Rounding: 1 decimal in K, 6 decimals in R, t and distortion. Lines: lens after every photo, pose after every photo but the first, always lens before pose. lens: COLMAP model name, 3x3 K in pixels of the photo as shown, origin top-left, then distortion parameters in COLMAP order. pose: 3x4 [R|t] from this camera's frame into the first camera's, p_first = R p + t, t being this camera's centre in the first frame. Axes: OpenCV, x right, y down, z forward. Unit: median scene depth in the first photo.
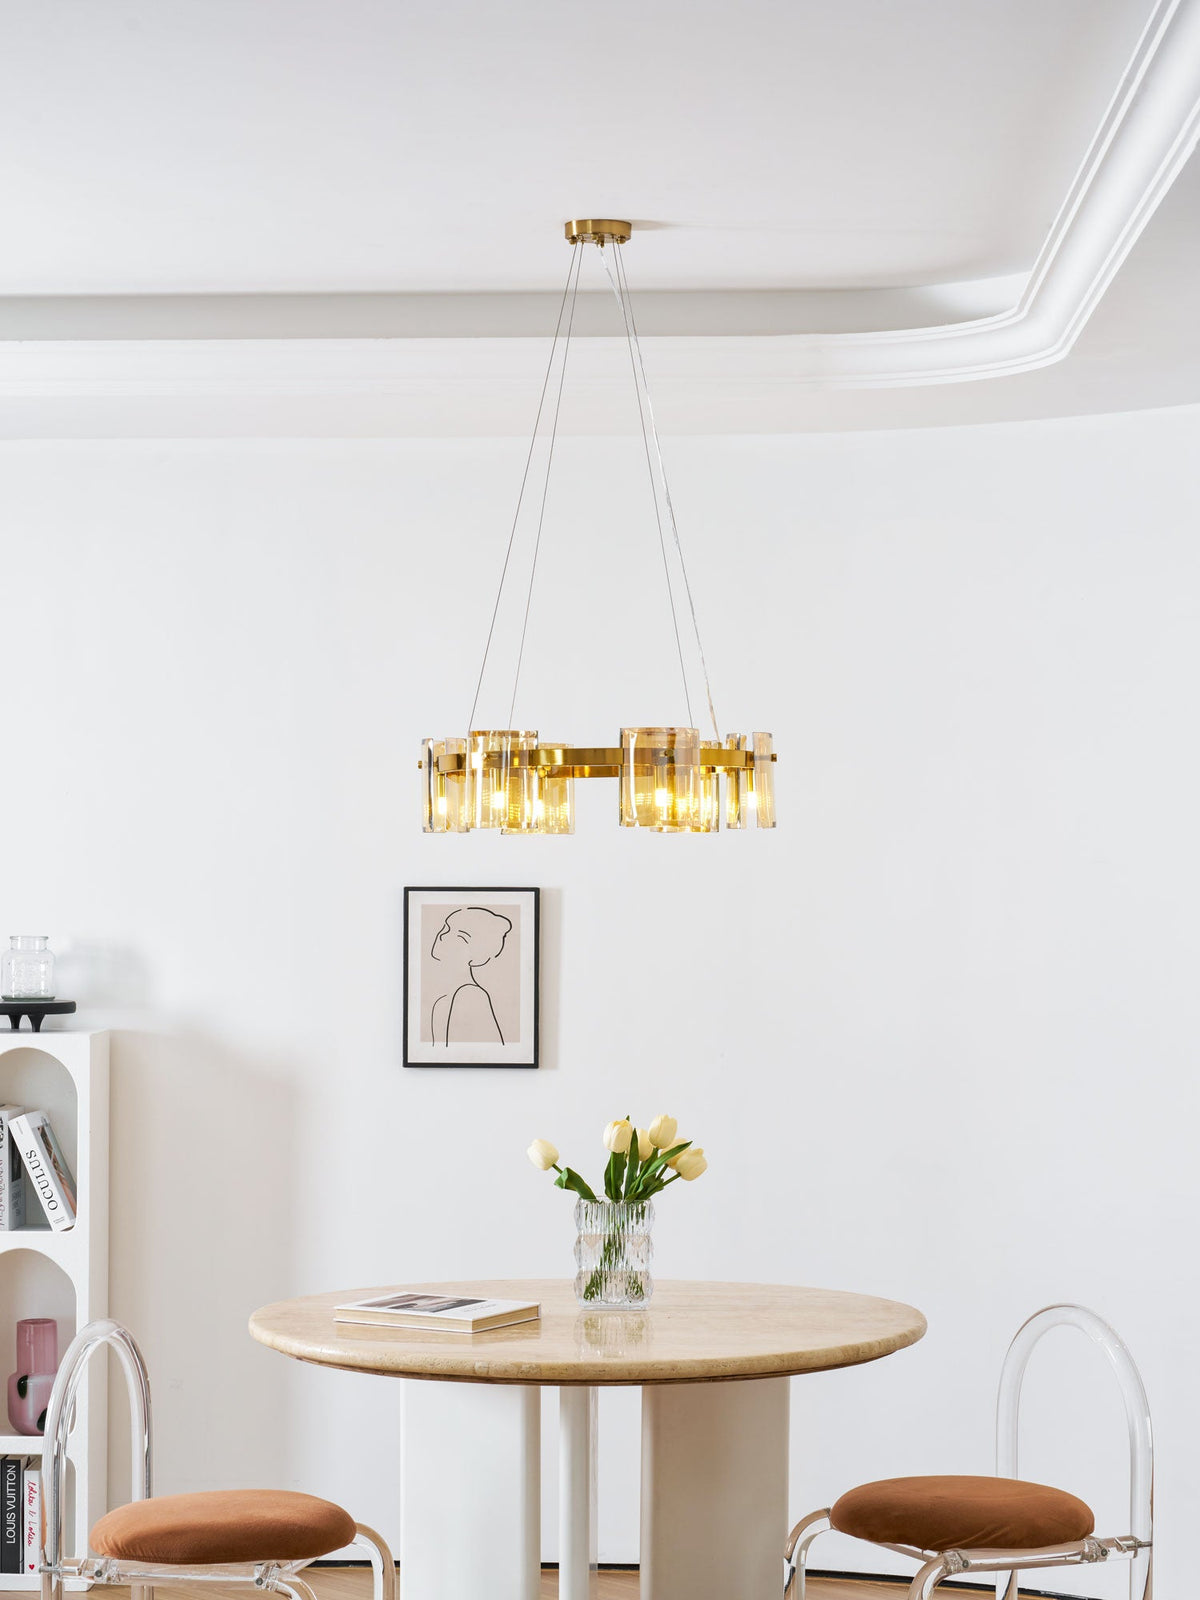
lens RADIAL K [[3600.9, 0, 588.5], [0, 3600.9, 863.9], [0, 0, 1]] dist [0.061895, 0.417030]
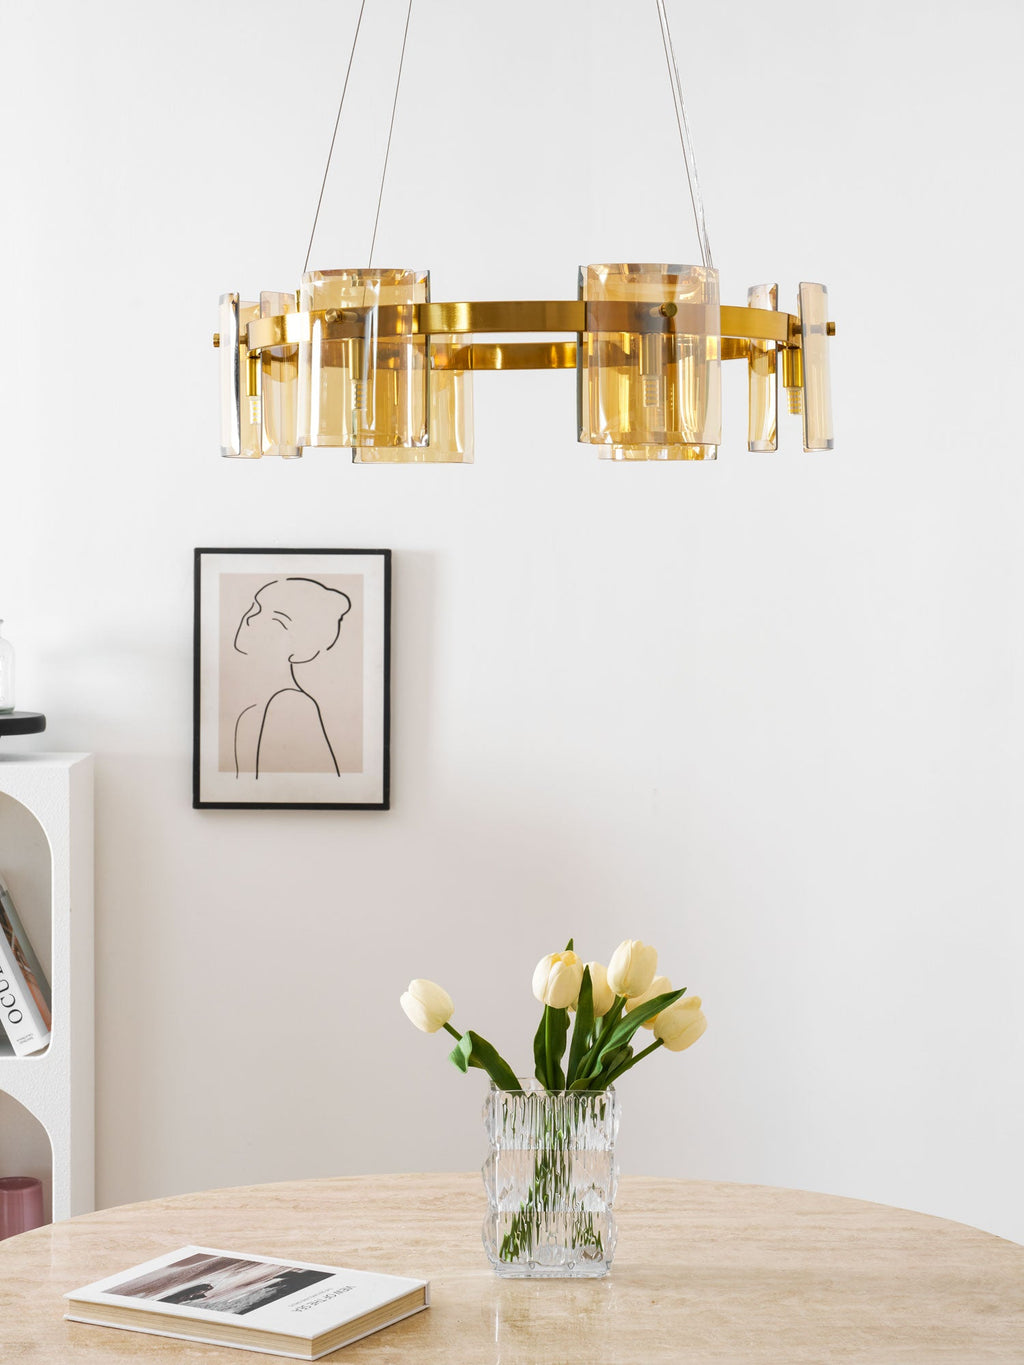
lens RADIAL K [[3073.2, 0, 517.0], [0, 3073.2, 649.4], [0, 0, 1]] dist [0.047441, 0.343121]
pose [[0.998750, -0.000001, 0.049993, -0.023460], [-0.002091, 0.999124, 0.041790, 0.001393], [-0.049950, -0.041842, 0.997875, 0.506857]]
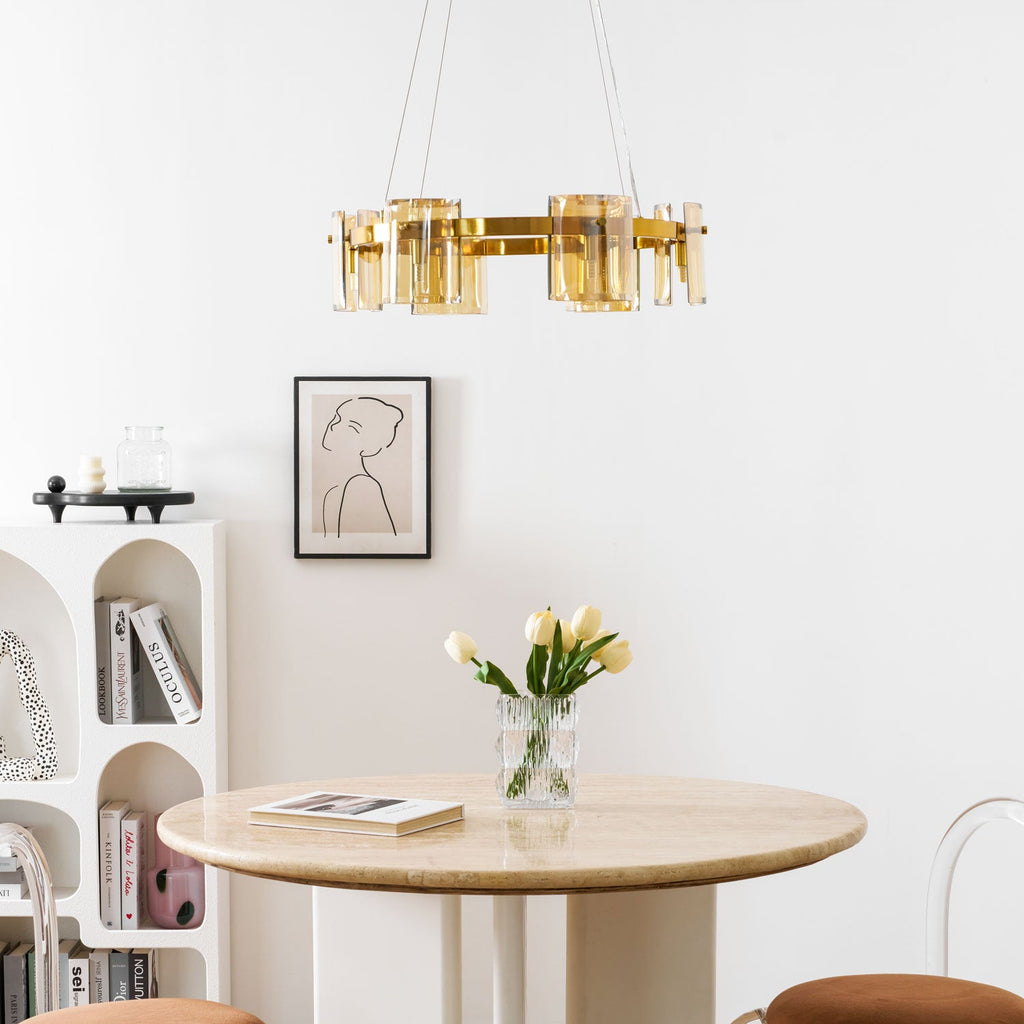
lens RADIAL K [[3072.9, 0, 498.8], [0, 3072.9, 554.5], [0, 0, 1]] dist [0.114778, 0.042503]
pose [[0.999239, -0.006686, 0.038424, -0.034377], [0.004572, 0.998485, 0.054830, 0.011241], [-0.038732, -0.054612, 0.997756, 0.186789]]
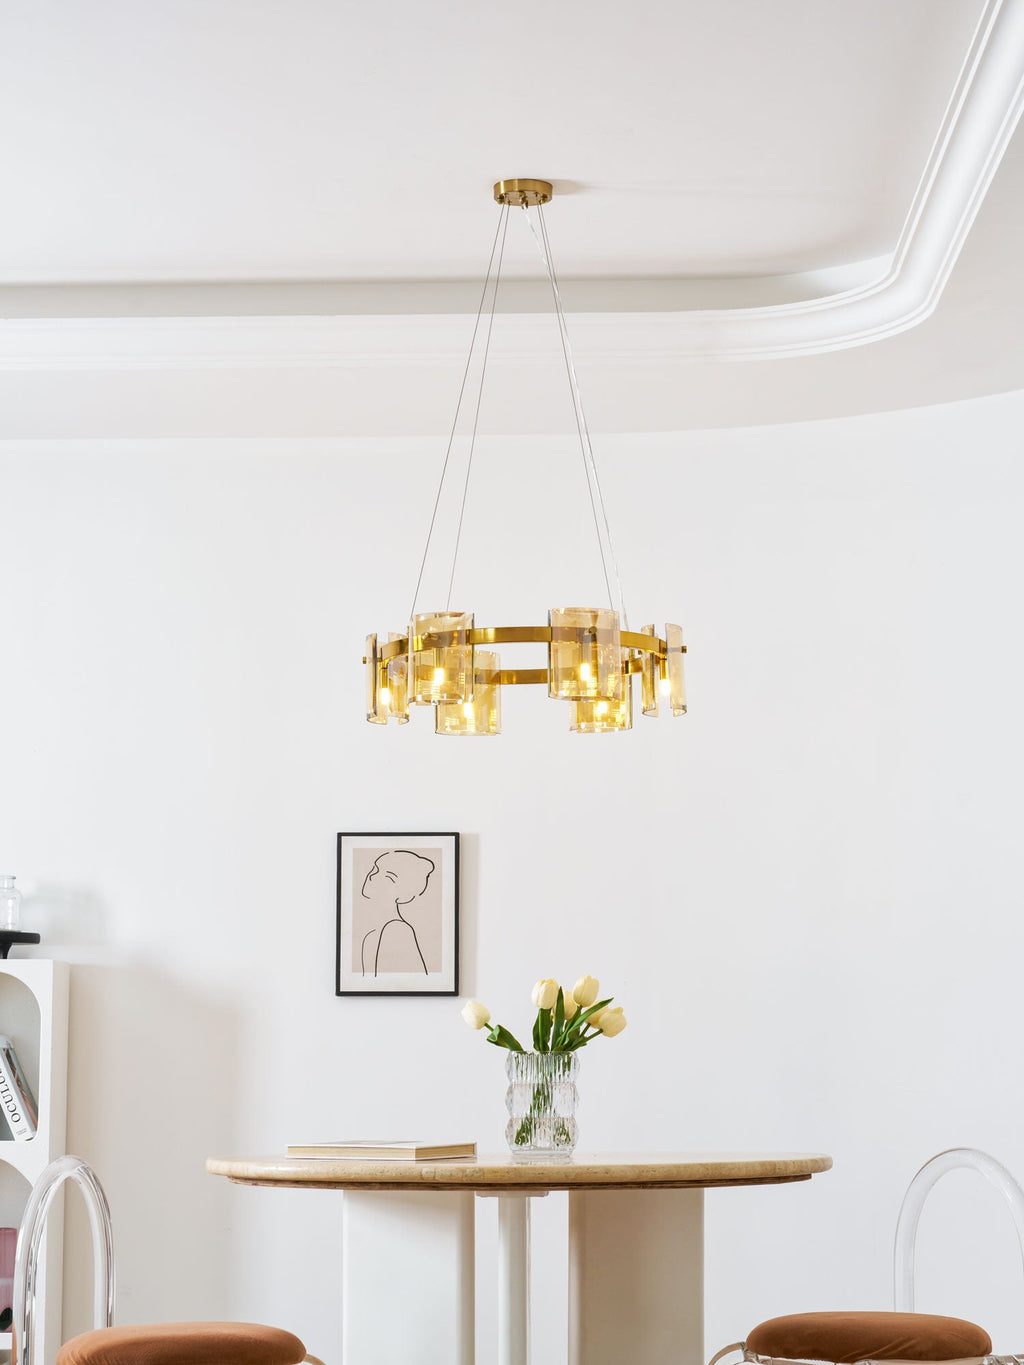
lens RADIAL K [[3073.2, 0, 517.0], [0, 3073.2, 649.4], [0, 0, 1]] dist [0.047441, 0.343121]
pose [[0.999728, -0.001160, 0.023314, -0.022079], [0.004361, 0.990461, -0.137721, 0.100782], [-0.022932, 0.137785, 0.990197, 0.062681]]
